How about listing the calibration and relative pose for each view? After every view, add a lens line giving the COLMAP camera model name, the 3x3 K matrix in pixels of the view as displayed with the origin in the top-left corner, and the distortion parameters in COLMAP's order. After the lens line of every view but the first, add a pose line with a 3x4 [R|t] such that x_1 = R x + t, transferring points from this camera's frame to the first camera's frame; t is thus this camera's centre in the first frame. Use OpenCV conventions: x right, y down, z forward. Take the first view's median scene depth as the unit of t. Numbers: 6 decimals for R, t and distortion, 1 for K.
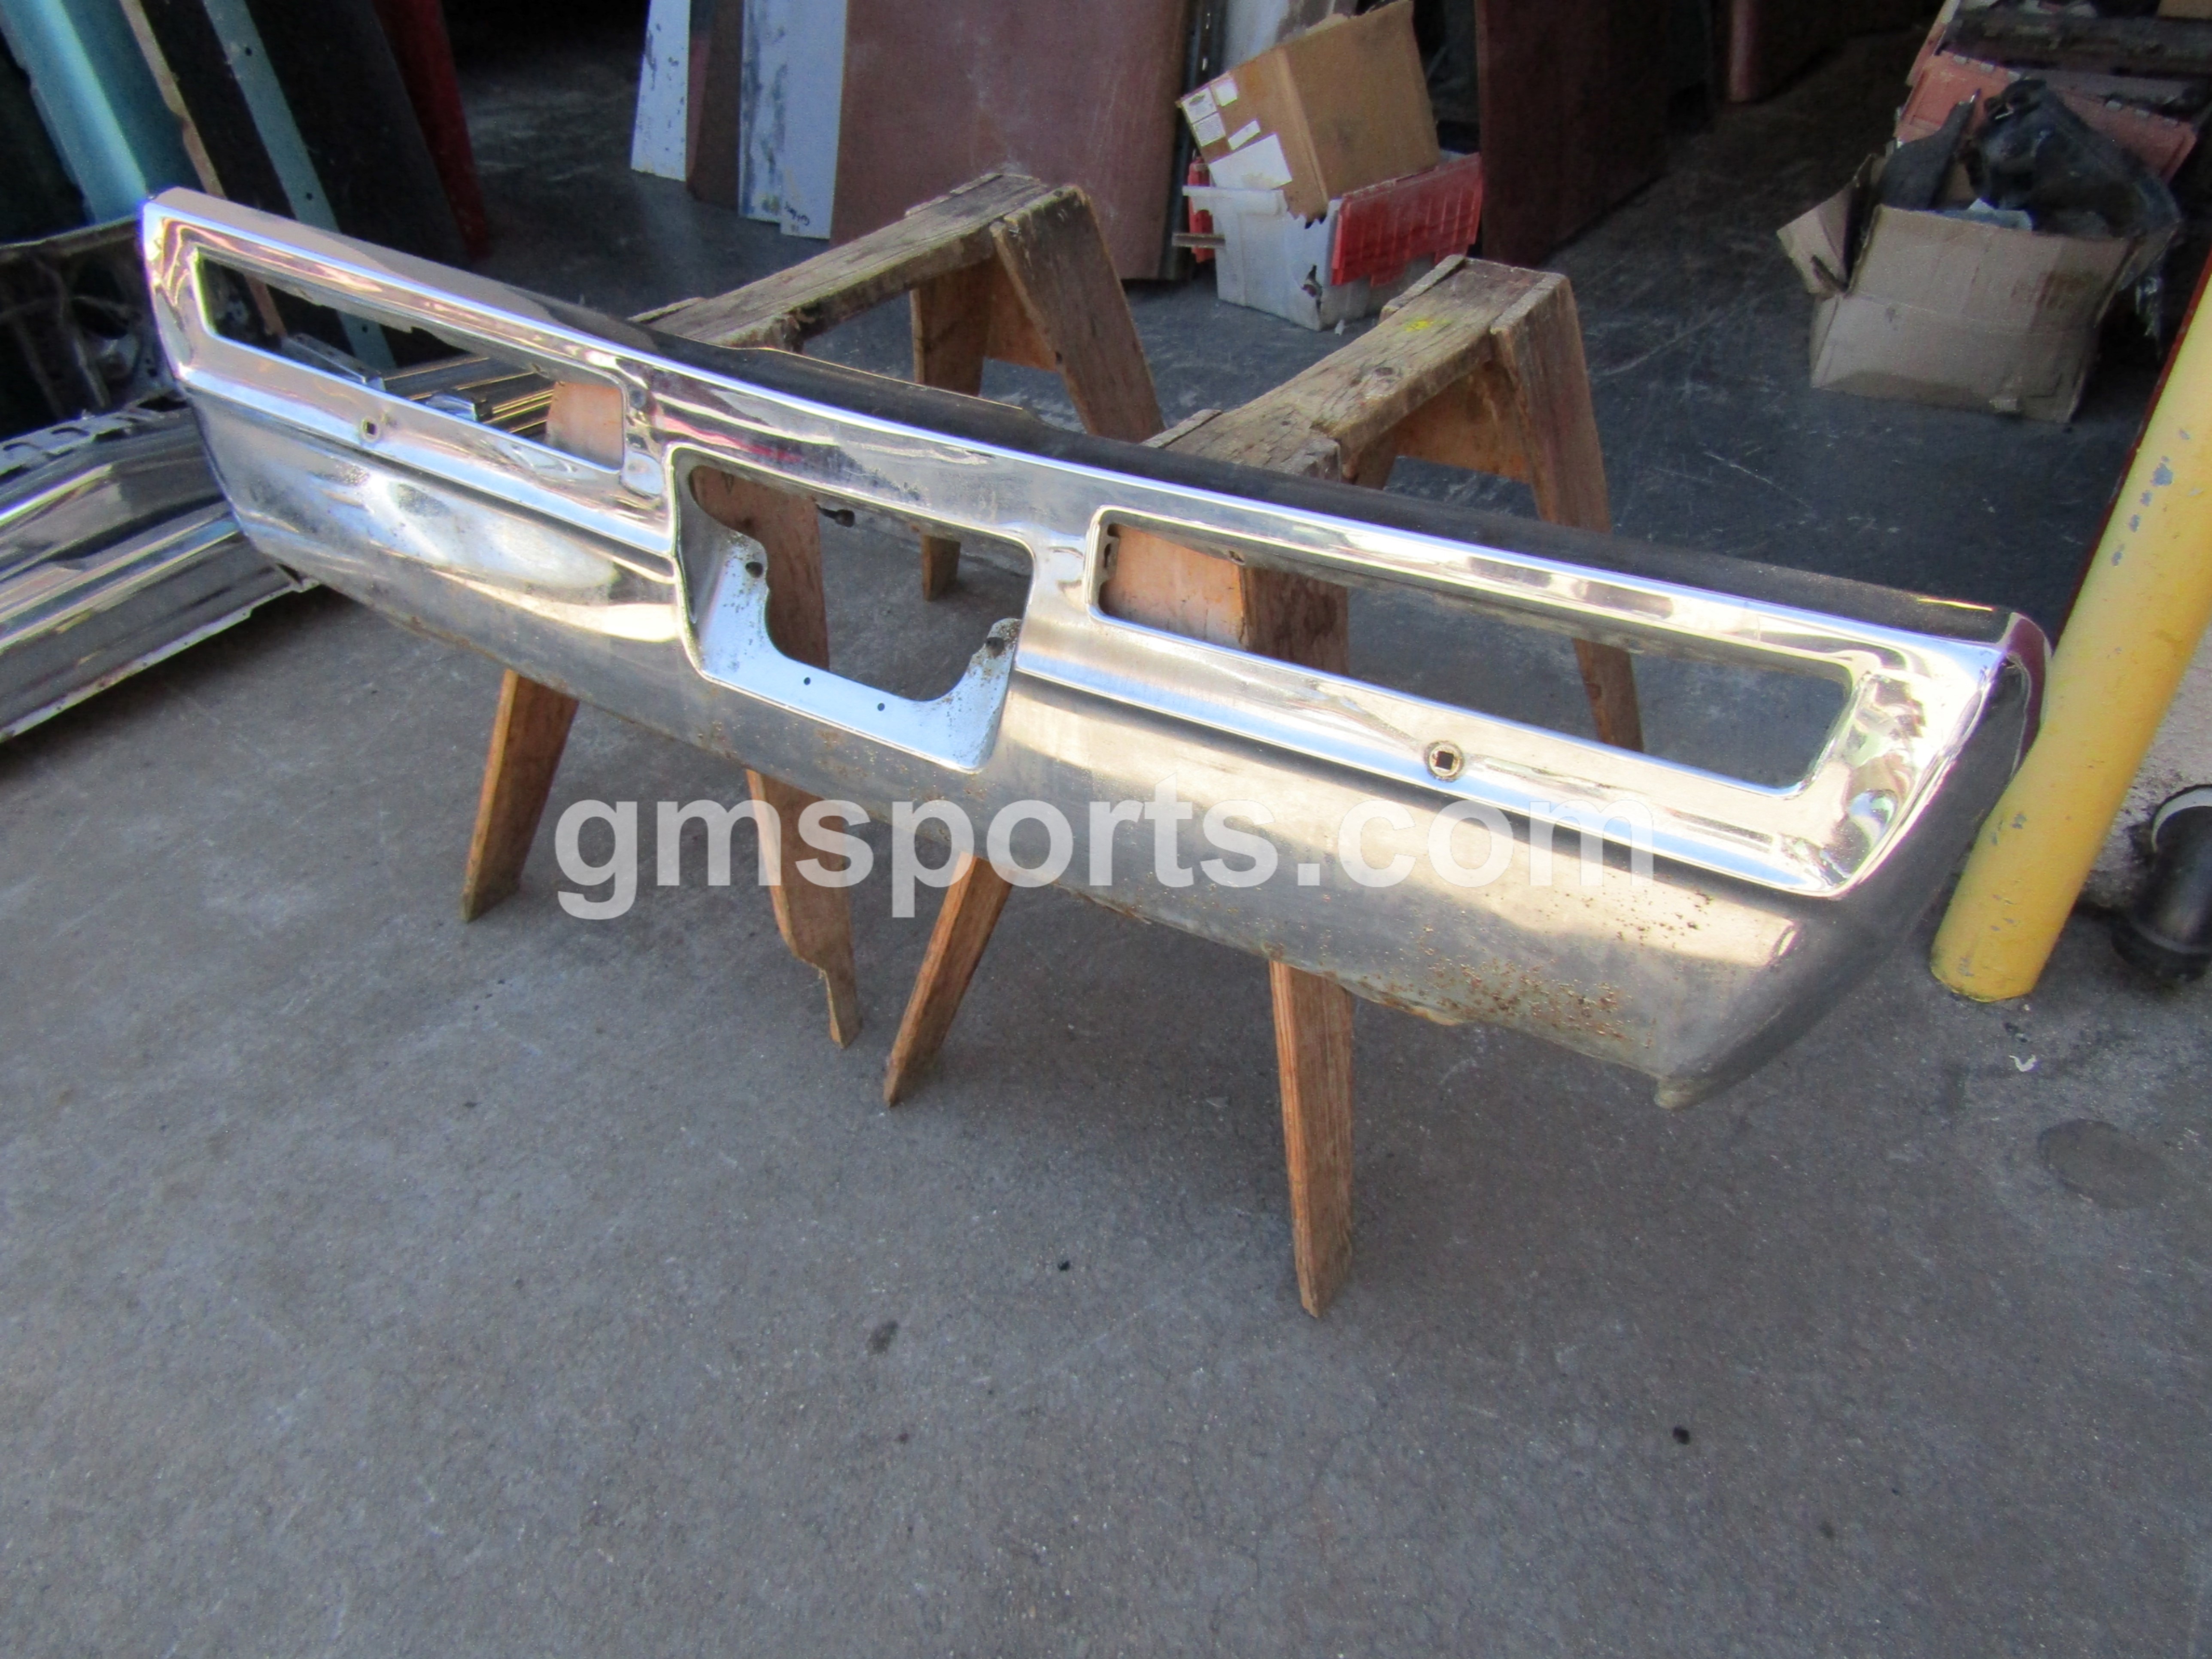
lens RADIAL K [[1569.2, 0, 1099.0], [0, 1569.2, 844.3], [0, 0, 1]] dist [-0.010722, 0.003337]
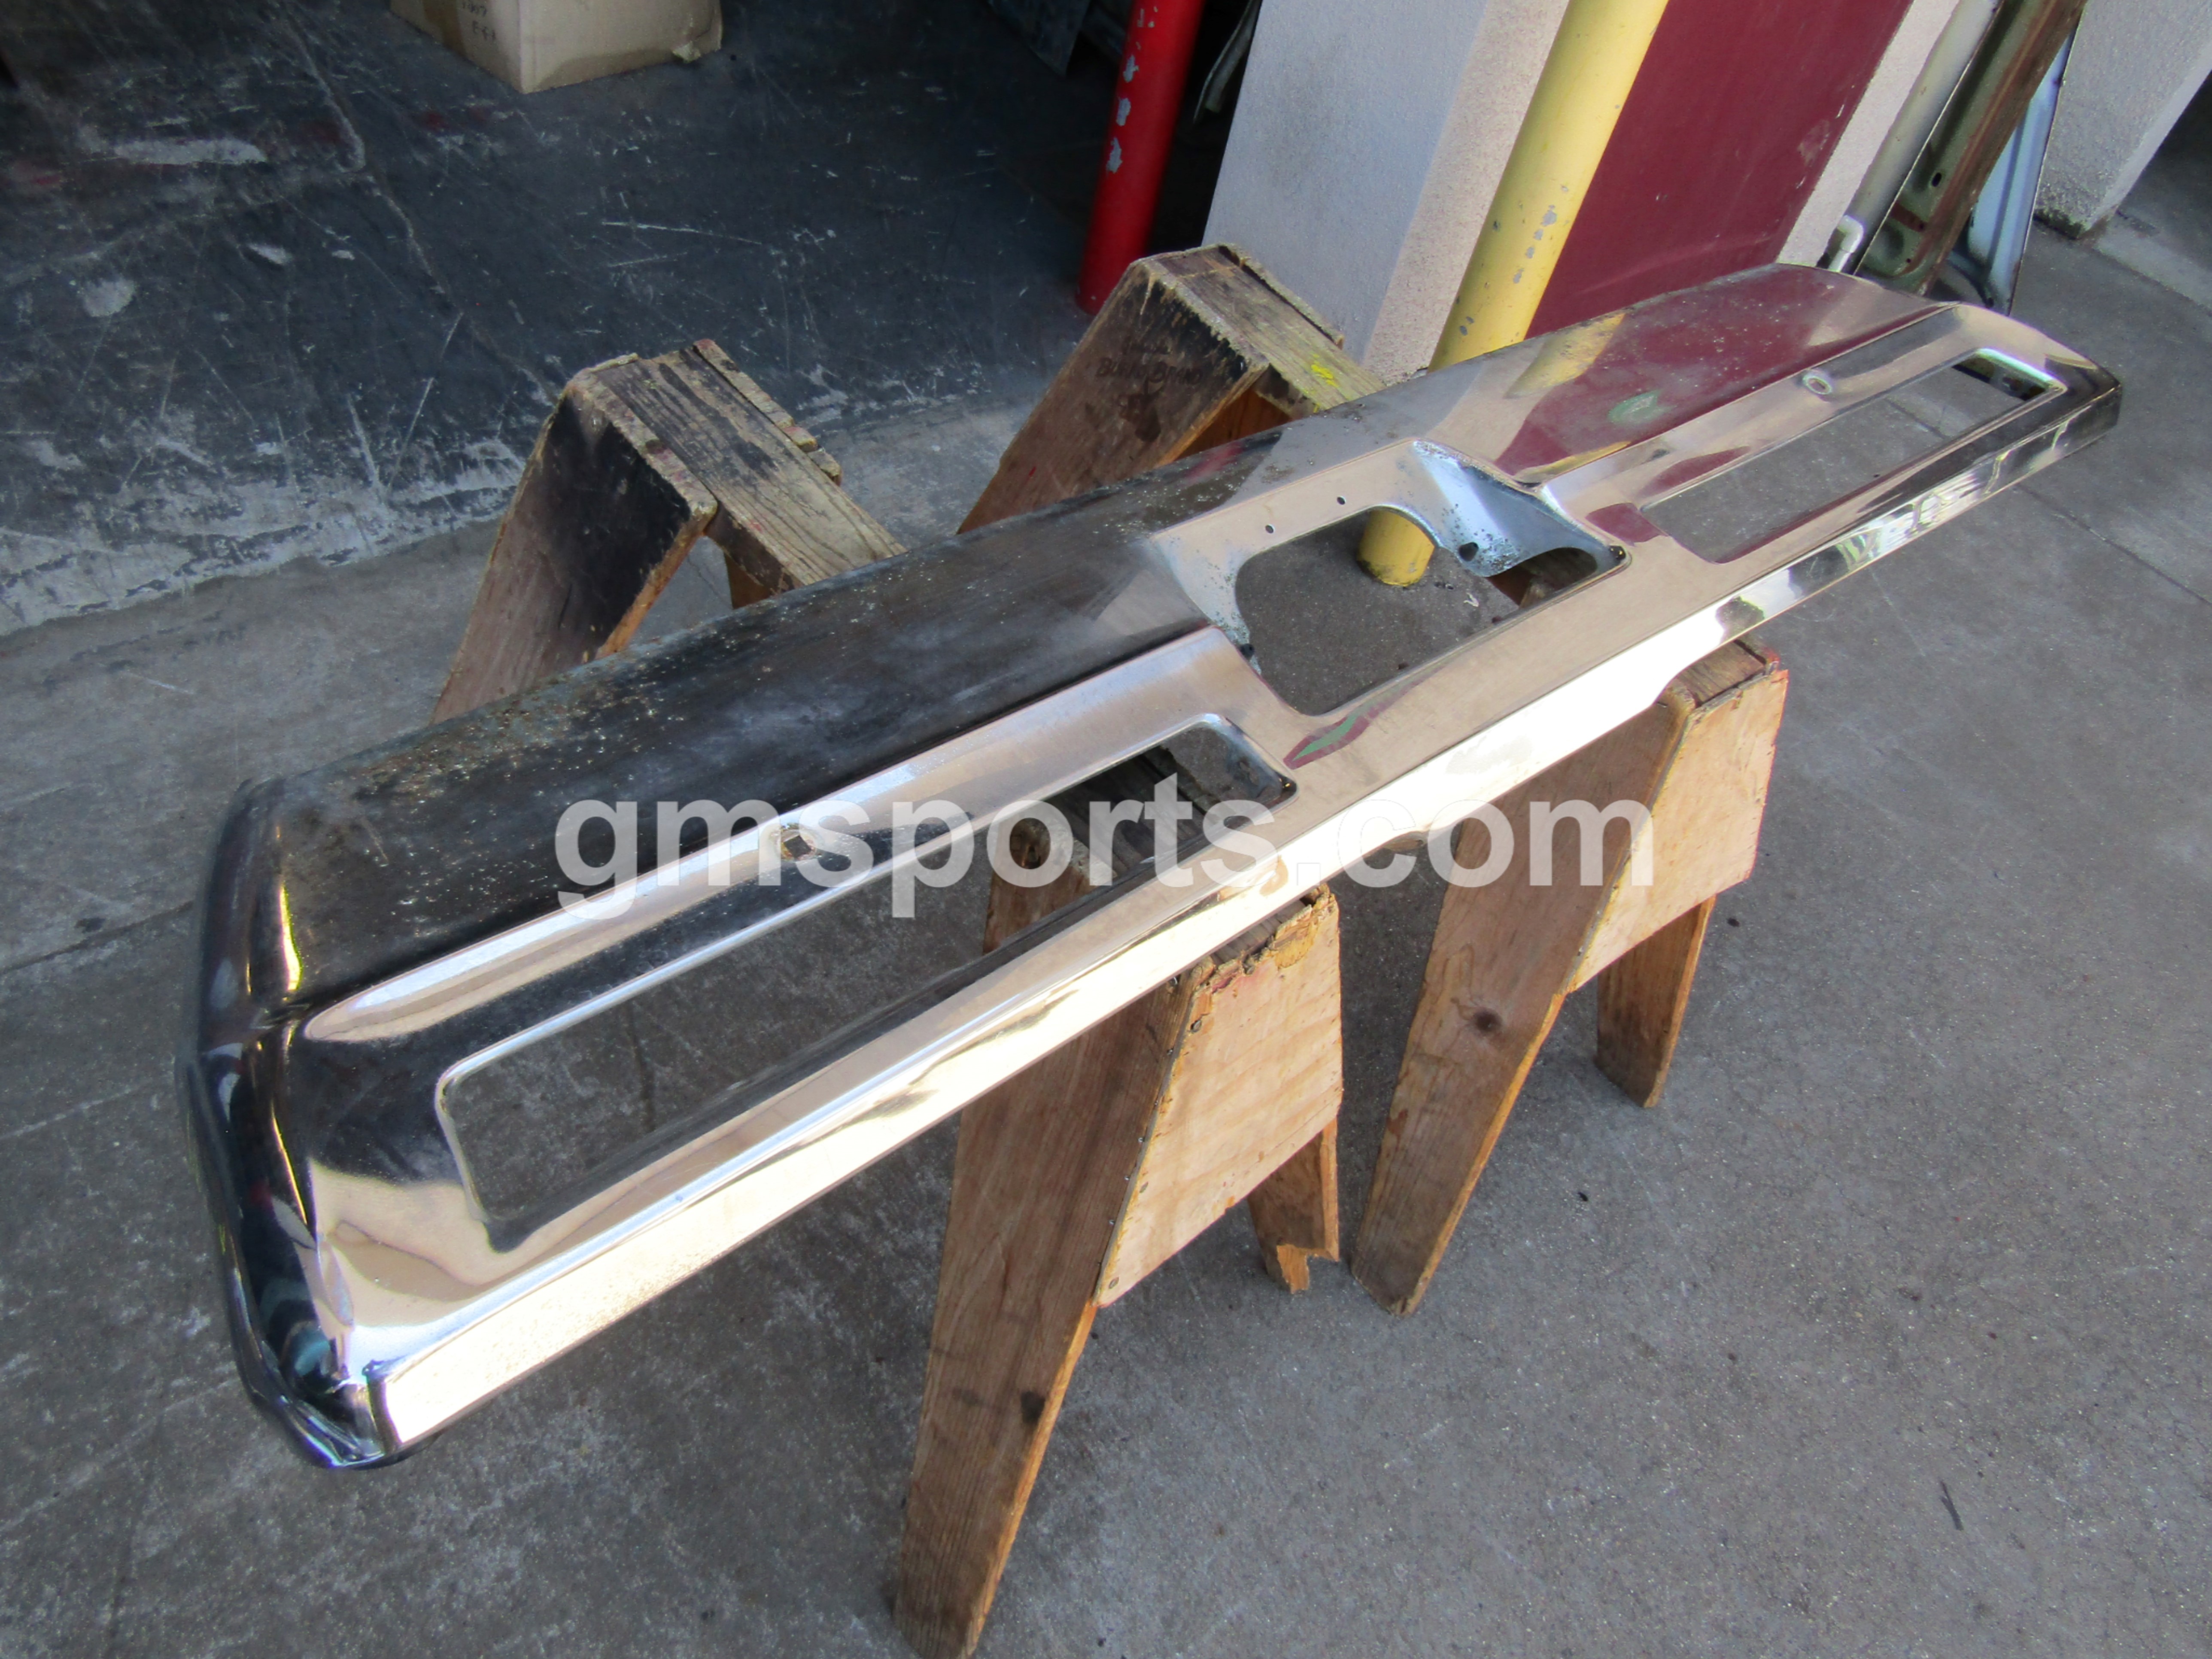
lens RADIAL K [[1568.6, 0, 1105.5], [0, 1568.6, 817.4], [0, 0, 1]] dist [-0.004109, -0.001560]
pose [[0.288315, -0.665638, 0.688332, -0.715678], [0.395976, 0.737394, 0.547223, -0.705334], [-0.871824, 0.114790, 0.476179, 0.659404]]
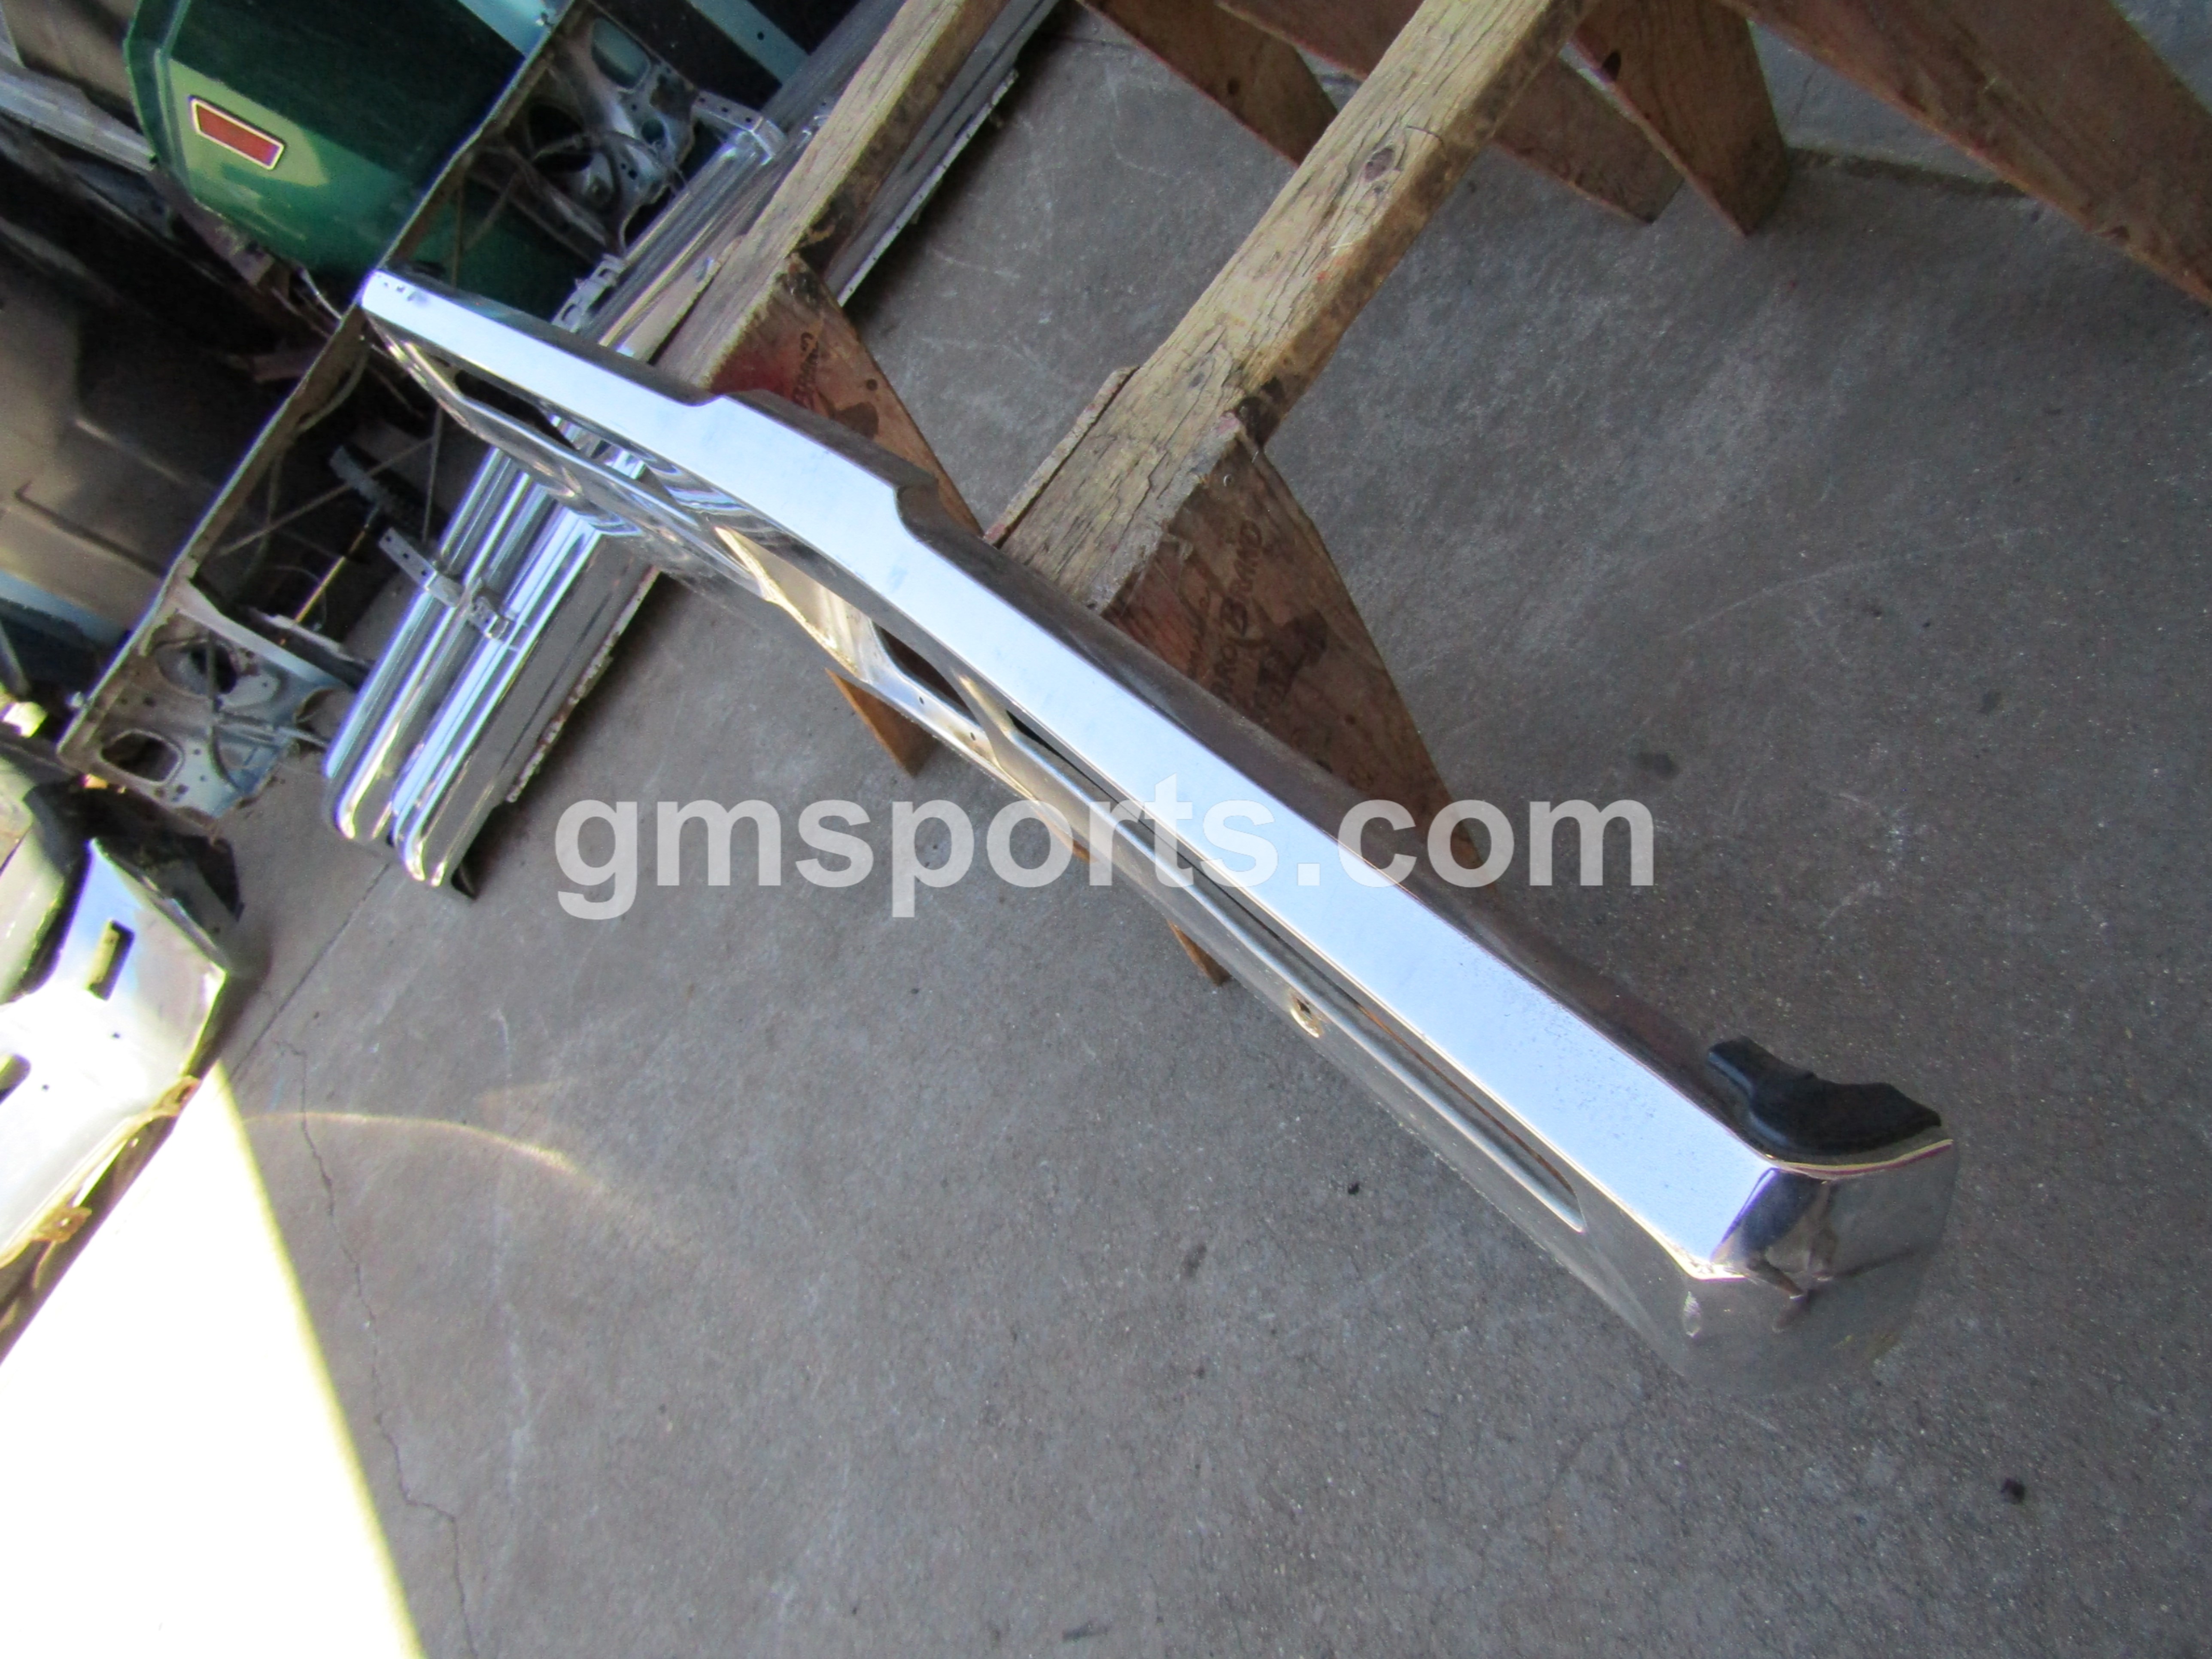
lens RADIAL K [[1522.5, 0, 1145.9], [0, 1522.5, 829.3], [0, 0, 1]] dist [-0.010712, 0.004986]
pose [[0.804008, -0.065461, -0.591004, 0.423722], [0.347117, 0.858658, 0.377114, -0.311104], [0.482784, -0.508351, 0.713091, 0.341383]]
